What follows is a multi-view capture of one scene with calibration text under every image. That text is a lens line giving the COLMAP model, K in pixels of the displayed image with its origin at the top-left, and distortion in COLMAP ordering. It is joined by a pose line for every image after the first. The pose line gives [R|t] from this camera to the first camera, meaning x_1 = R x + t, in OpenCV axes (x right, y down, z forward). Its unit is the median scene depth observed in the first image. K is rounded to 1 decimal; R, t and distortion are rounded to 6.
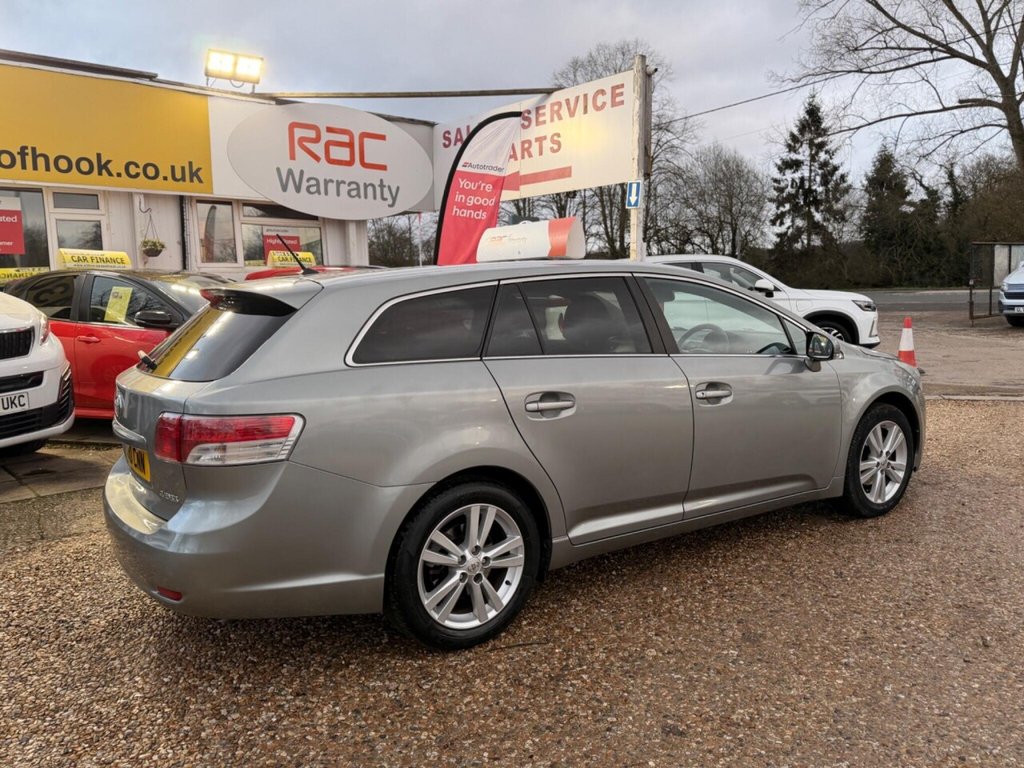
lens RADIAL K [[794.9, 0, 520.0], [0, 794.9, 389.1], [0, 0, 1]] dist [0.056007, -0.082704]
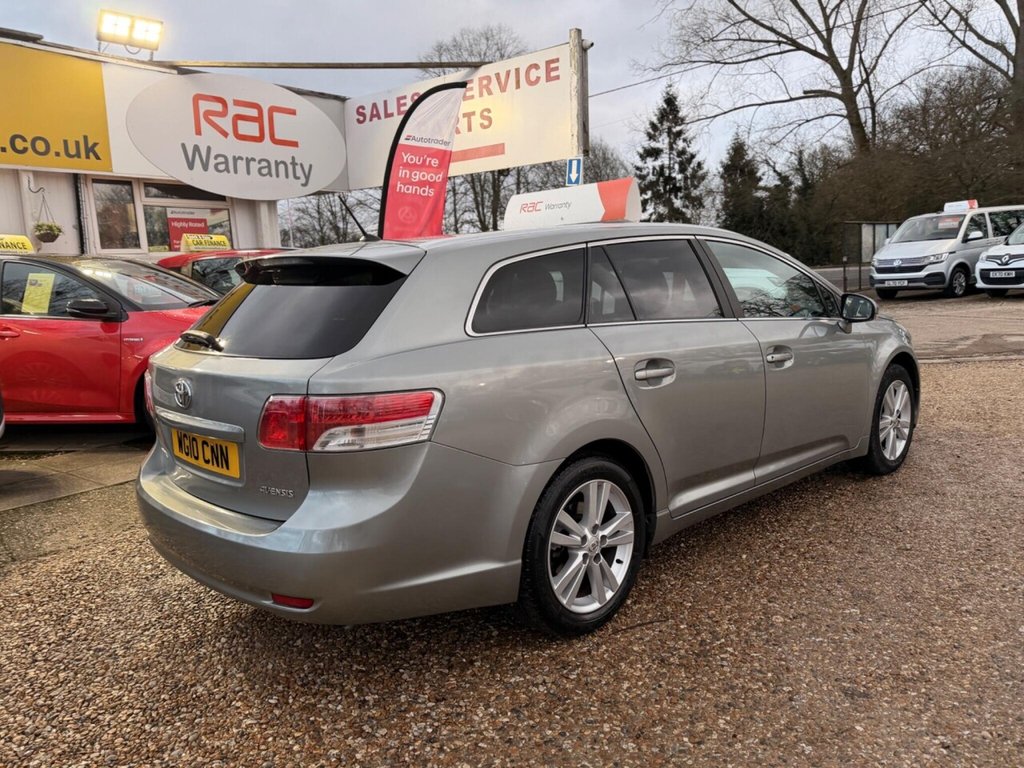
lens RADIAL K [[793.0, 0, 514.1], [0, 793.0, 397.0], [0, 0, 1]] dist [0.051872, -0.081268]
pose [[0.984532, -0.047866, 0.168542, -0.120029], [0.044162, 0.998695, 0.025659, 0.007552], [-0.169550, -0.017819, 0.985361, 0.038706]]
